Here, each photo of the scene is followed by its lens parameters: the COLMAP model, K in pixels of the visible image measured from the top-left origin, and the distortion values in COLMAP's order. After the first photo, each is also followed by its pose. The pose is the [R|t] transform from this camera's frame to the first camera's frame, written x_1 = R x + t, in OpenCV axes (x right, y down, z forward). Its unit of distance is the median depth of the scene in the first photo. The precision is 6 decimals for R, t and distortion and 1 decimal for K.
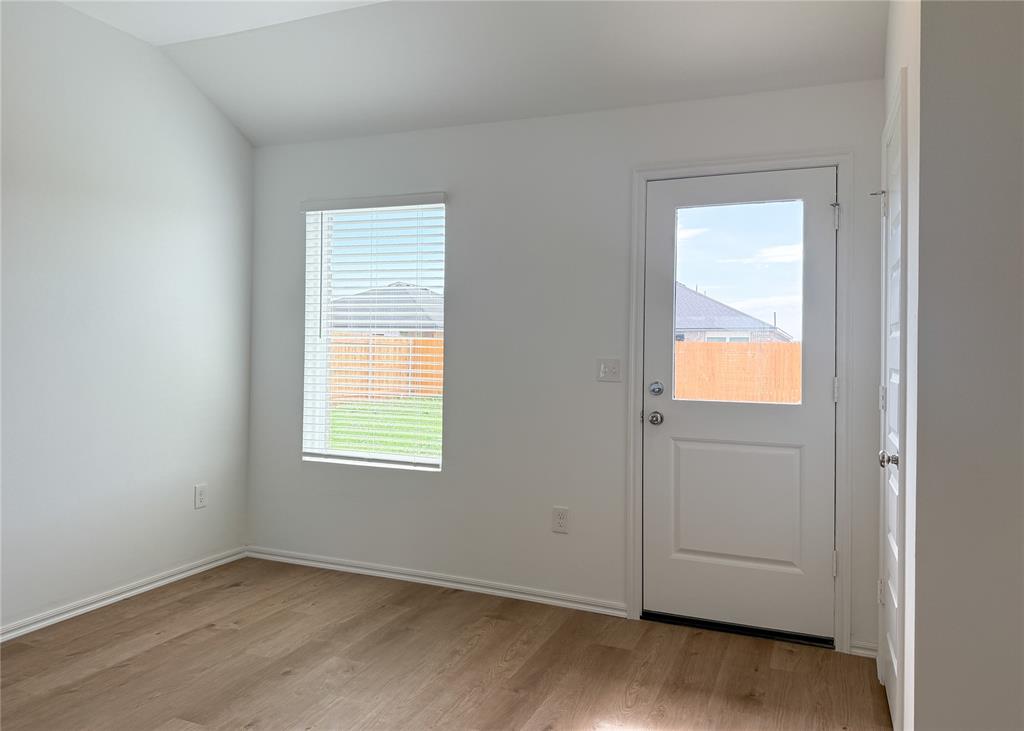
lens RADIAL K [[742.6, 0, 511.1], [0, 742.6, 342.4], [0, 0, 1]] dist [0.069101, -0.070811]
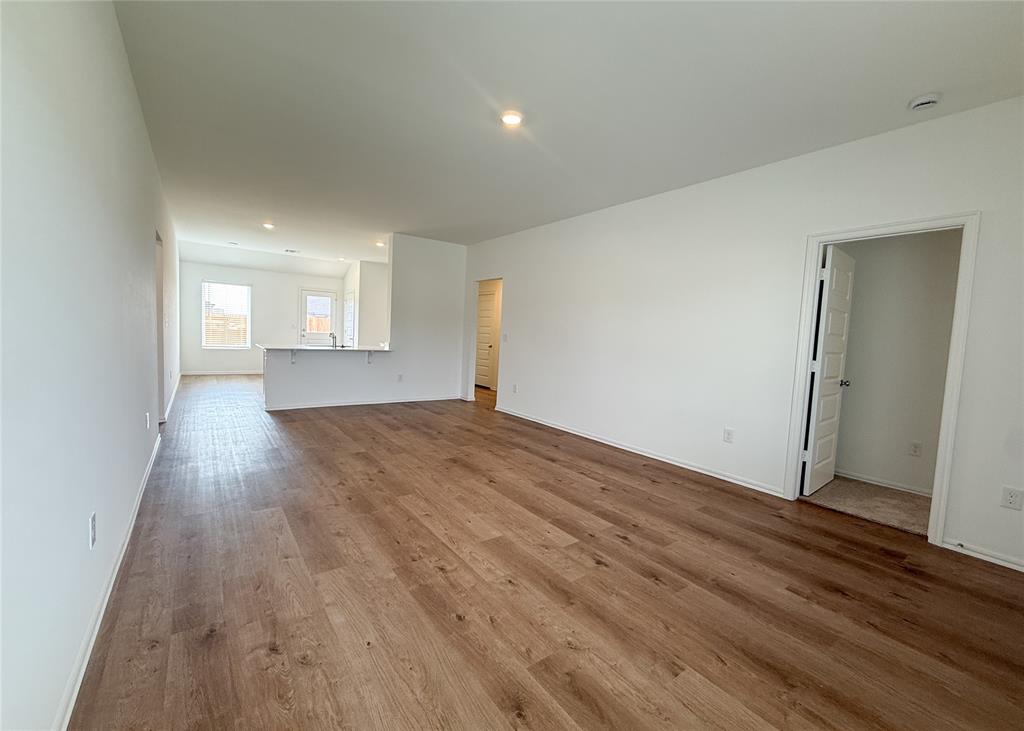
lens RADIAL K [[438.0, 0, 512.0], [0, 438.0, 365.5], [0, 0, 1]] dist [0.000753, -0.000009]
pose [[0.533381, -0.057391, 0.843926, -1.639071], [-0.044916, 0.994366, 0.096009, -0.050531], [-0.844682, -0.089116, 0.527798, -1.892112]]
